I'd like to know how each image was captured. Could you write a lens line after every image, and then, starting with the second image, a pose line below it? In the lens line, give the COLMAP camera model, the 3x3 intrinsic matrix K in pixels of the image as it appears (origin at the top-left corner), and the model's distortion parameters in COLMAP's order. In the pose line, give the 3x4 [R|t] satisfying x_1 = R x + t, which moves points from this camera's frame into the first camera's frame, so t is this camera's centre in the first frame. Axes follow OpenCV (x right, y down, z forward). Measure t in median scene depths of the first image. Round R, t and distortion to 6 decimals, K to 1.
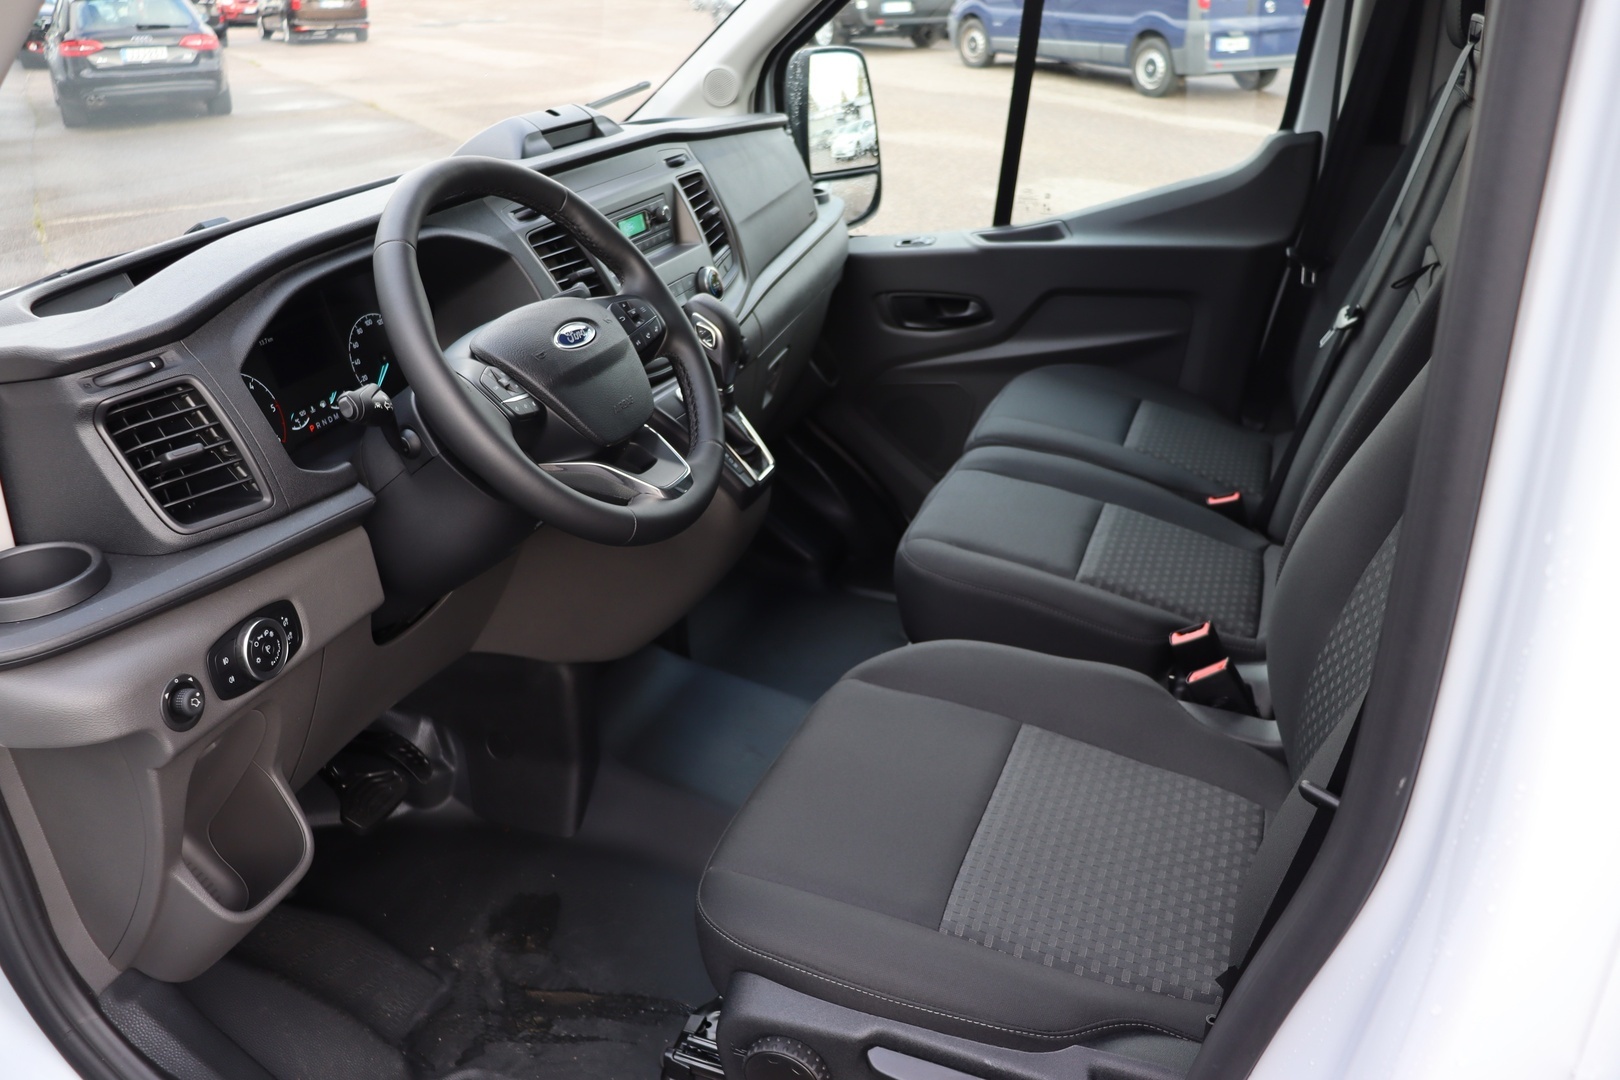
lens RADIAL K [[1329.7, 0, 810.0], [0, 1329.7, 540.0], [0, 0, 1]] dist [-0.156323, 0.098871]
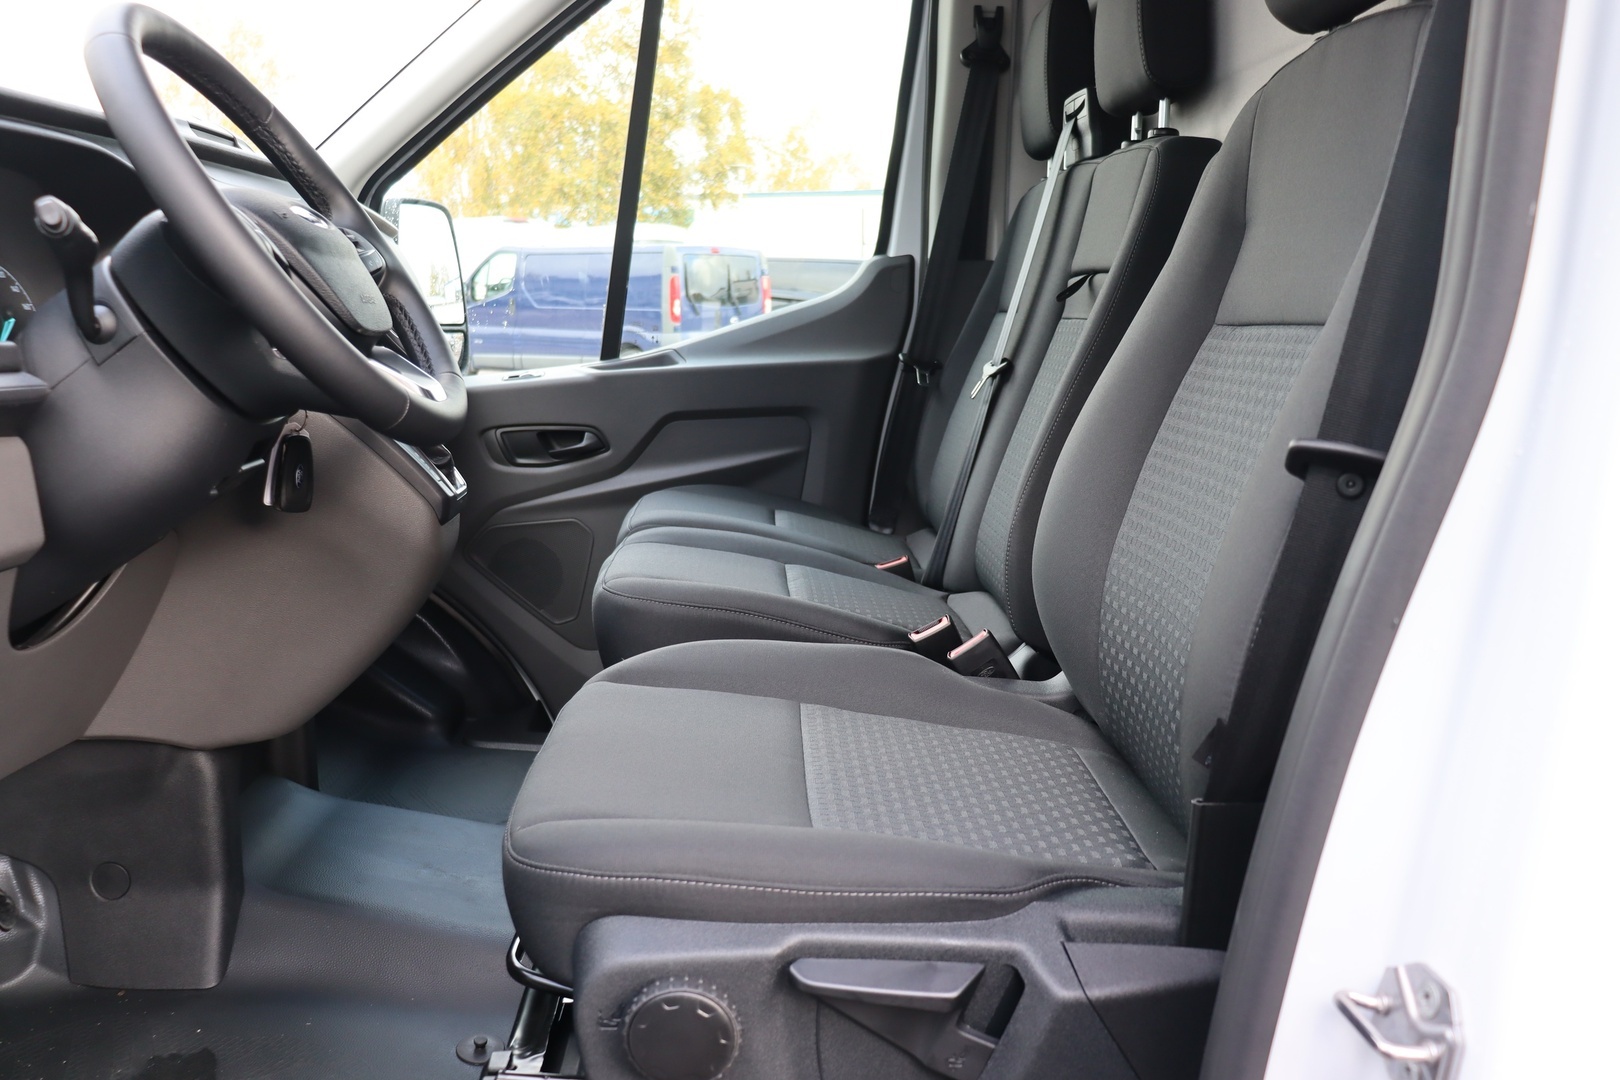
lens RADIAL K [[1329.7, 0, 810.0], [0, 1329.7, 540.0], [0, 0, 1]] dist [-0.156323, 0.098871]
pose [[0.921508, -0.027743, 0.387366, -0.119956], [0.125759, 0.965017, -0.230056, 0.160140], [-0.367433, 0.260714, 0.892761, 0.106940]]
